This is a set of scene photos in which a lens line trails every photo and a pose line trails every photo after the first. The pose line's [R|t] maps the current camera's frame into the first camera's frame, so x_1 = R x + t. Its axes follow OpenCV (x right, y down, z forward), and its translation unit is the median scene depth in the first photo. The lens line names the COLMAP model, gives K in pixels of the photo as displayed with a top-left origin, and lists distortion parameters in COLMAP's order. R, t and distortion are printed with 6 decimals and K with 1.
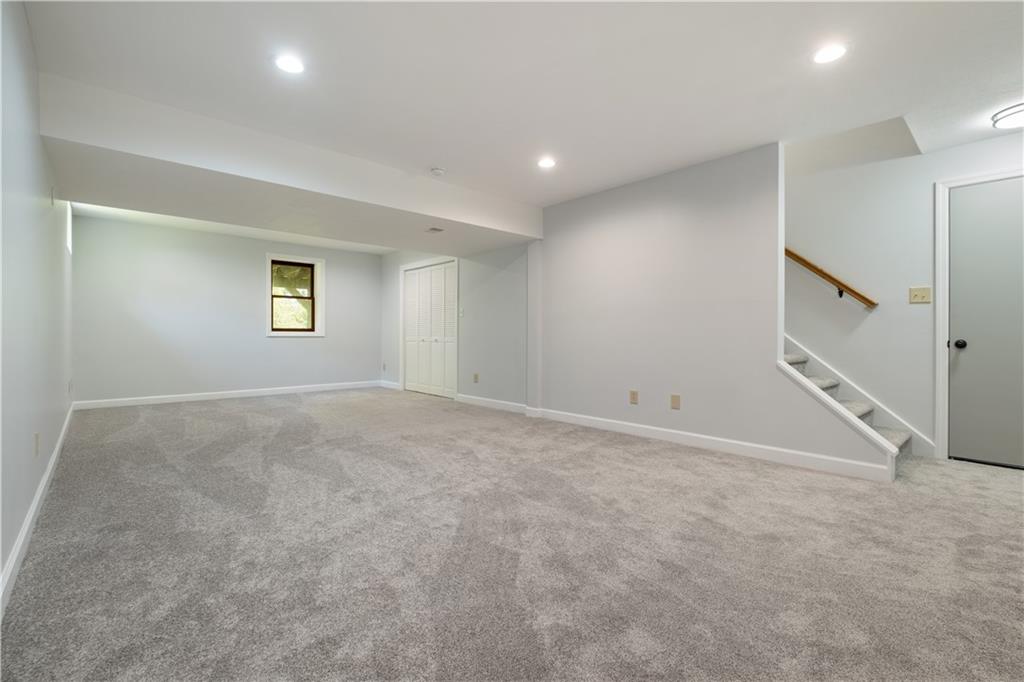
lens RADIAL K [[449.6, 0, 515.4], [0, 449.6, 340.1], [0, 0, 1]] dist [-0.002106, -0.000567]
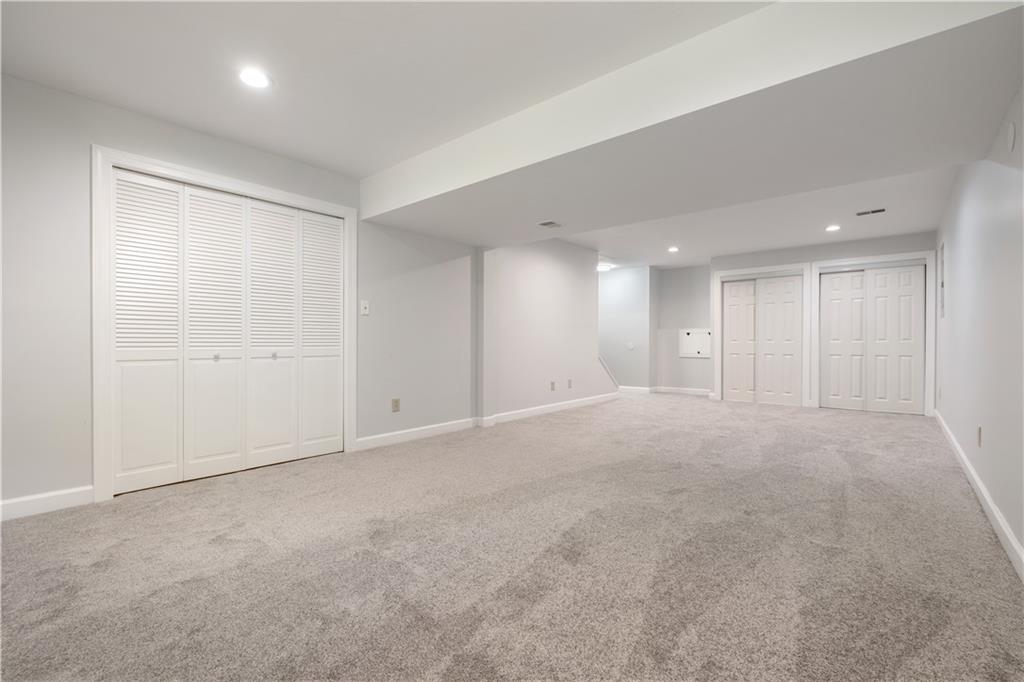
lens RADIAL K [[449.6, 0, 515.4], [0, 449.6, 340.1], [0, 0, 1]] dist [-0.002106, -0.000567]
pose [[-0.125870, 0.003333, 0.992041, -0.776050], [0.010065, 0.999947, -0.002082, -0.012679], [-0.991996, 0.009723, -0.125897, 0.866400]]
